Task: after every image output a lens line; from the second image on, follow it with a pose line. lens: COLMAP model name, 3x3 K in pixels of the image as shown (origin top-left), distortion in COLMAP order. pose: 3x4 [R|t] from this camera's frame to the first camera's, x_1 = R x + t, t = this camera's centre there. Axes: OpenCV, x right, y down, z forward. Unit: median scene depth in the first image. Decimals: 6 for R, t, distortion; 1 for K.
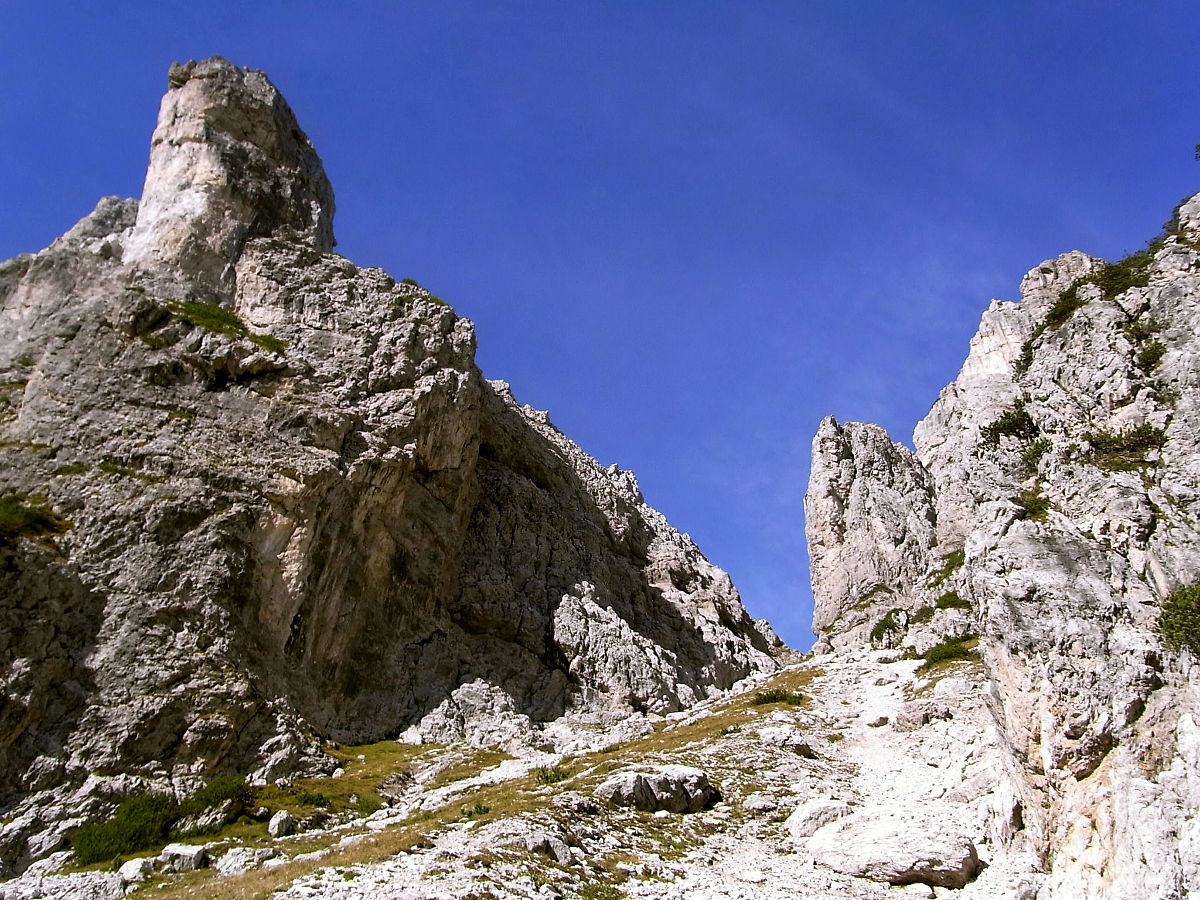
lens RADIAL K [[877.8, 0, 600.0], [0, 877.8, 450.0], [0, 0, 1]] dist [-0.086061, -0.000029]
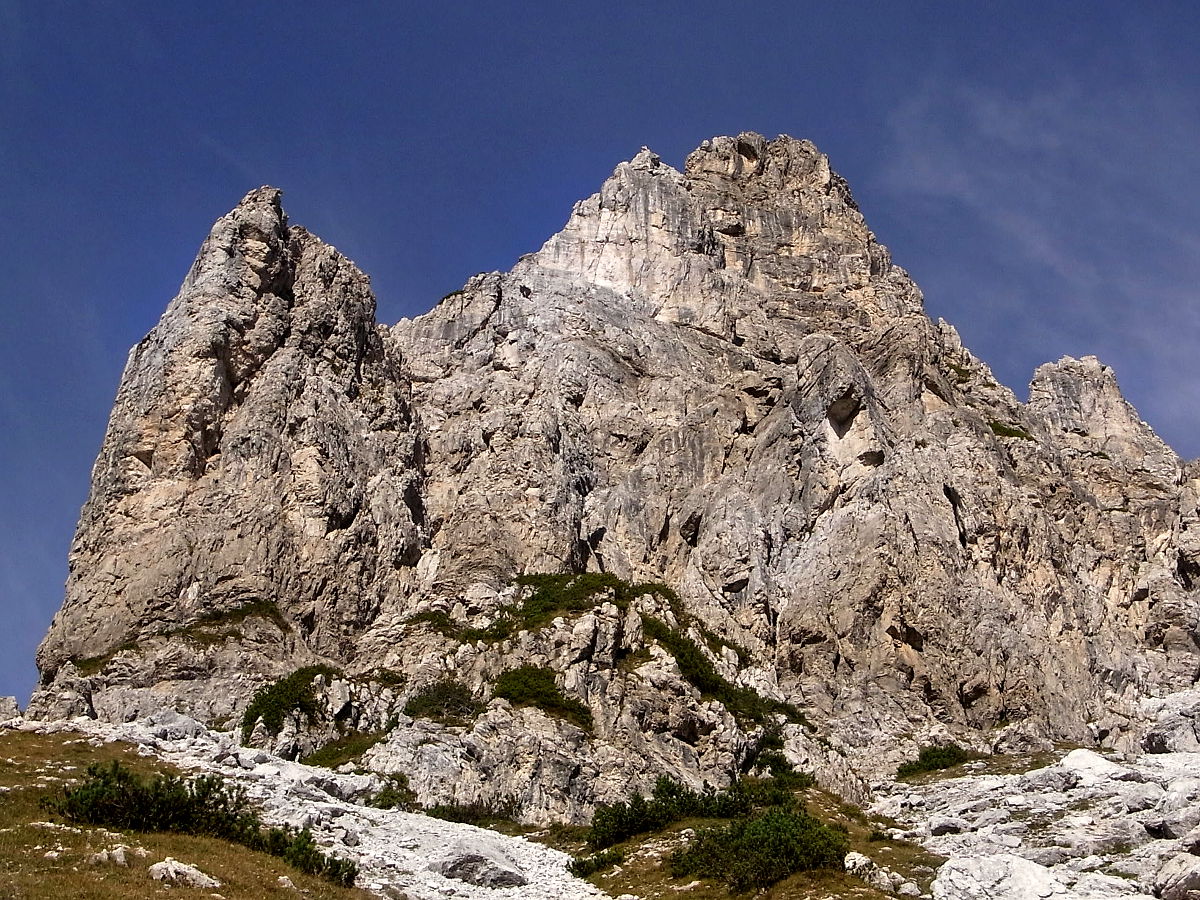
lens RADIAL K [[1962.8, 0, 600.0], [0, 1962.8, 450.0], [0, 0, 1]] dist [0.113622, -0.004856]
pose [[0.805424, 0.370406, 0.462700, 0.007897], [-0.406561, 0.913323, -0.023441, 0.042733], [-0.431278, -0.169236, 0.886205, 0.133213]]
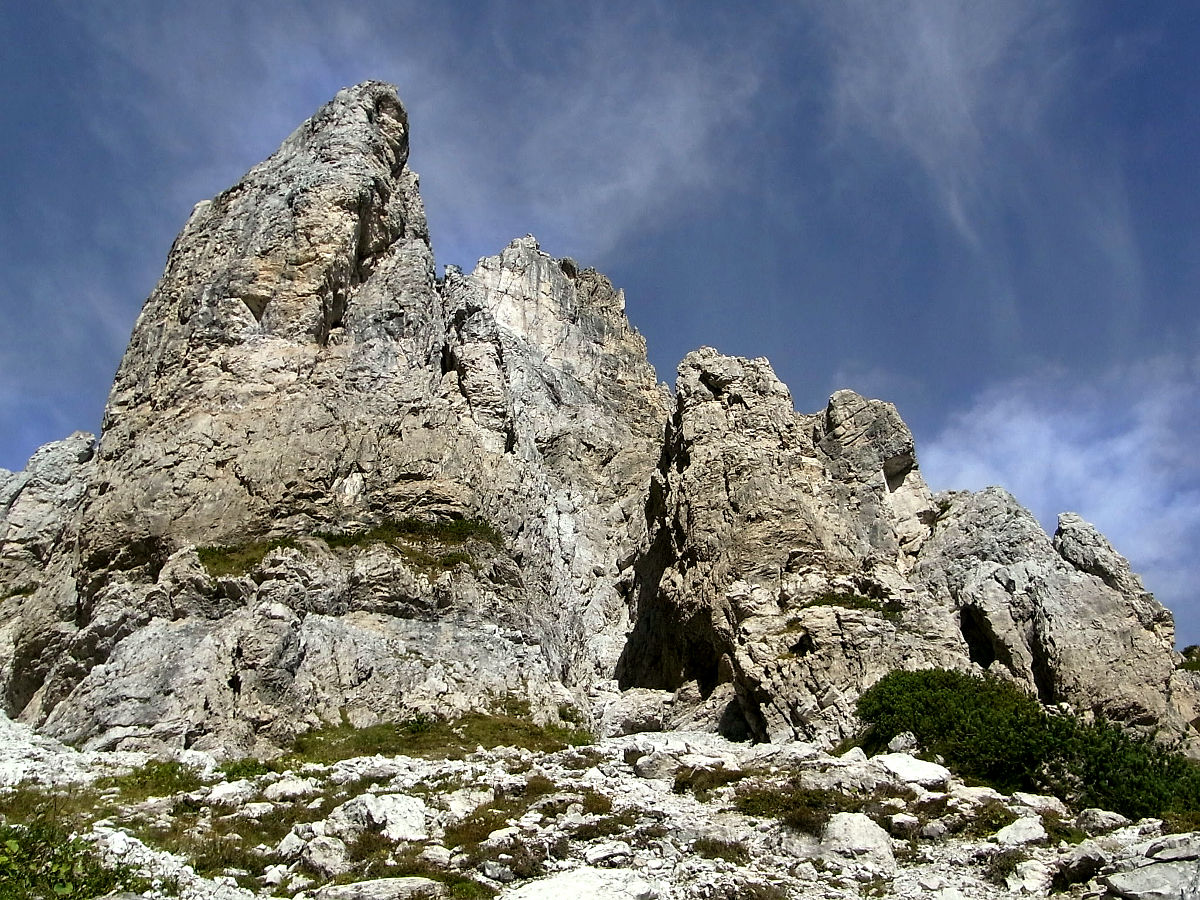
lens RADIAL K [[1201.1, 0, 600.0], [0, 1201.1, 450.0], [0, 0, 1]] dist [-0.014750, -0.010998]
pose [[0.531426, 0.561681, 0.634114, 0.087097], [-0.572783, 0.789765, -0.219526, 0.175373], [-0.624105, -0.246548, 0.741423, 0.633009]]
